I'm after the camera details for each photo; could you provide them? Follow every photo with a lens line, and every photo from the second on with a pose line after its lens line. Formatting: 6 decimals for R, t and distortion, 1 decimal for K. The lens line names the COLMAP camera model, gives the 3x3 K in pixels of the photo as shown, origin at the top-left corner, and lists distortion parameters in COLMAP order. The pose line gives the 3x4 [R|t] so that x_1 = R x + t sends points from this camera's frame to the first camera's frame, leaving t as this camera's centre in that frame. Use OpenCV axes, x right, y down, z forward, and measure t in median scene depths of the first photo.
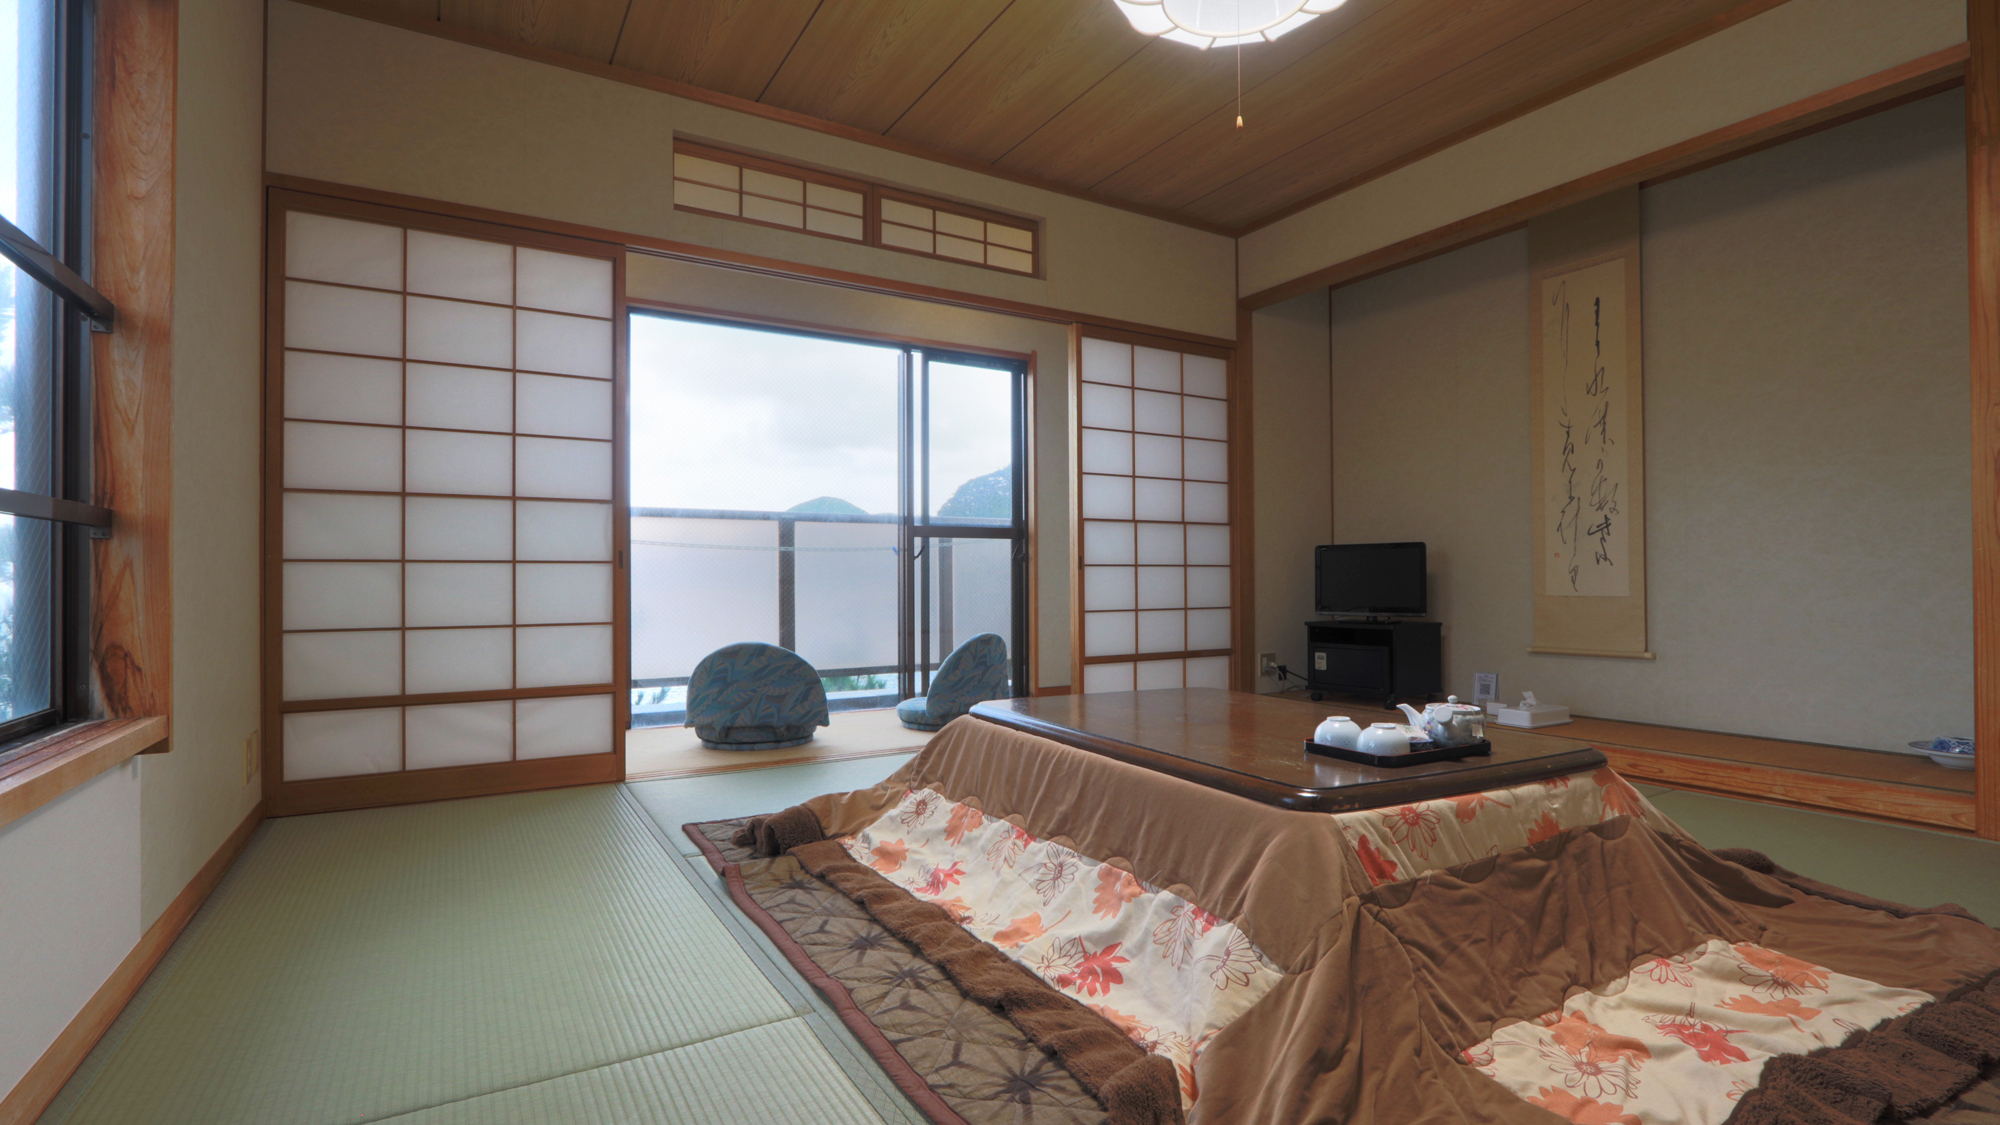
lens RADIAL K [[939.6, 0, 1000.0], [0, 939.6, 562.5], [0, 0, 1]] dist [-0.000028, -0.000249]
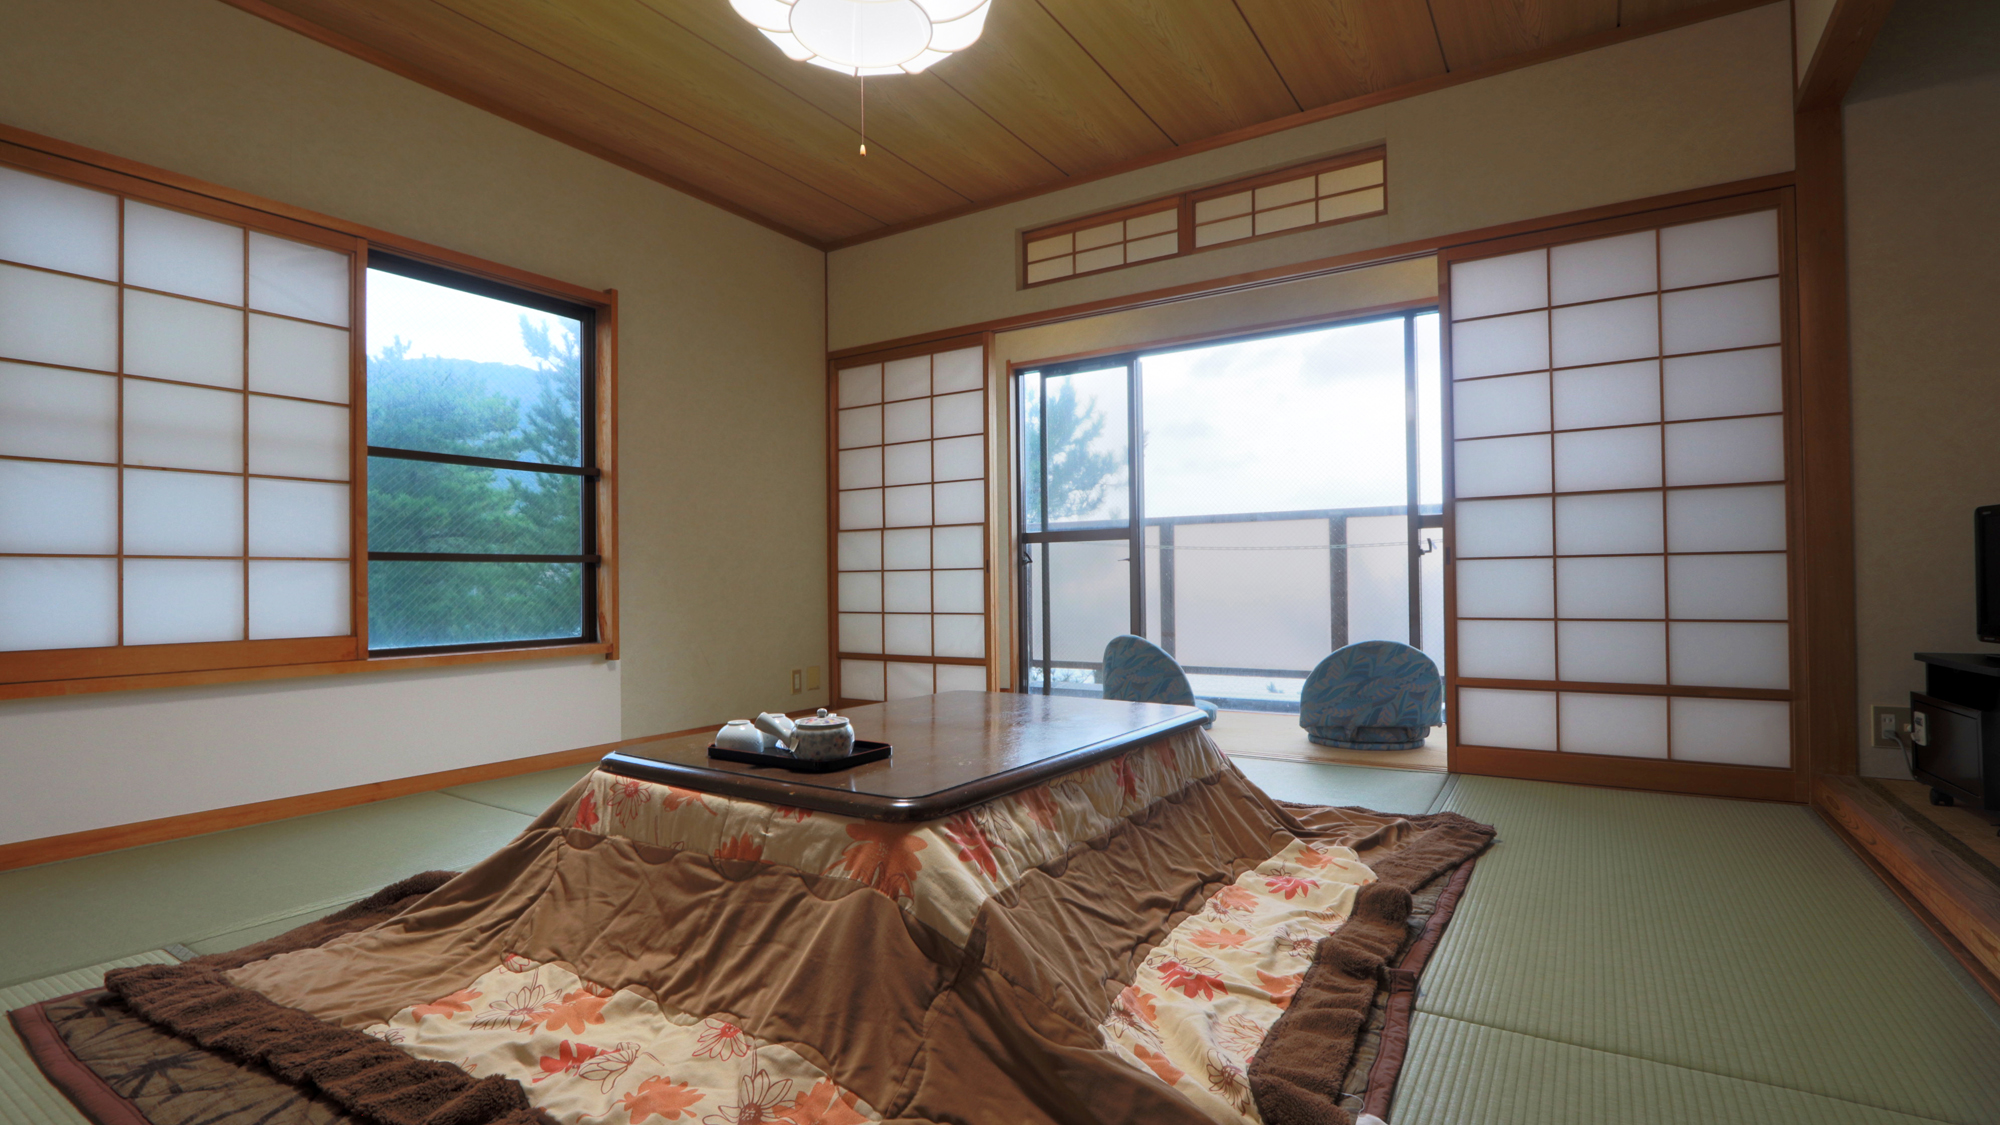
lens RADIAL K [[923.9, 0, 1005.3], [0, 923.9, 570.6], [0, 0, 1]] dist [0.000061, -0.000217]
pose [[0.459146, -0.013445, -0.888259, 0.804758], [0.025622, 0.999670, -0.001888, 0.006025], [0.887991, -0.021893, 0.459339, 0.428439]]
